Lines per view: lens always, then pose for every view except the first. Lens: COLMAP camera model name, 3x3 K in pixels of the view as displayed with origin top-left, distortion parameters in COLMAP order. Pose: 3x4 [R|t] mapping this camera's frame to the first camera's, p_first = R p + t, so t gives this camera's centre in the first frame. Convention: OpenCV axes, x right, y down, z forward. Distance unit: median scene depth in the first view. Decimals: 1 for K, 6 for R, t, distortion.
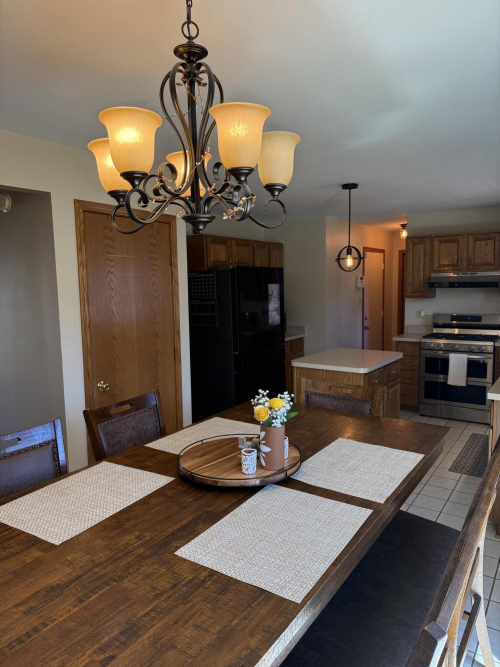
lens RADIAL K [[469.7, 0, 250.8], [0, 469.7, 334.4], [0, 0, 1]] dist [0.041301, -0.041665]
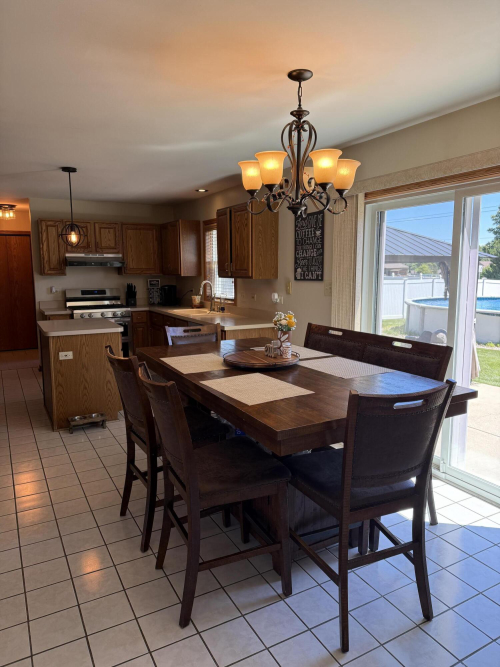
lens RADIAL K [[469.7, 0, 251.8], [0, 469.7, 334.3], [0, 0, 1]] dist [0.041301, -0.041665]
pose [[0.450490, -0.108538, 0.886159, -0.455463], [0.088604, 0.993118, 0.076596, 0.017086], [-0.888374, 0.044012, 0.457006, 0.091820]]
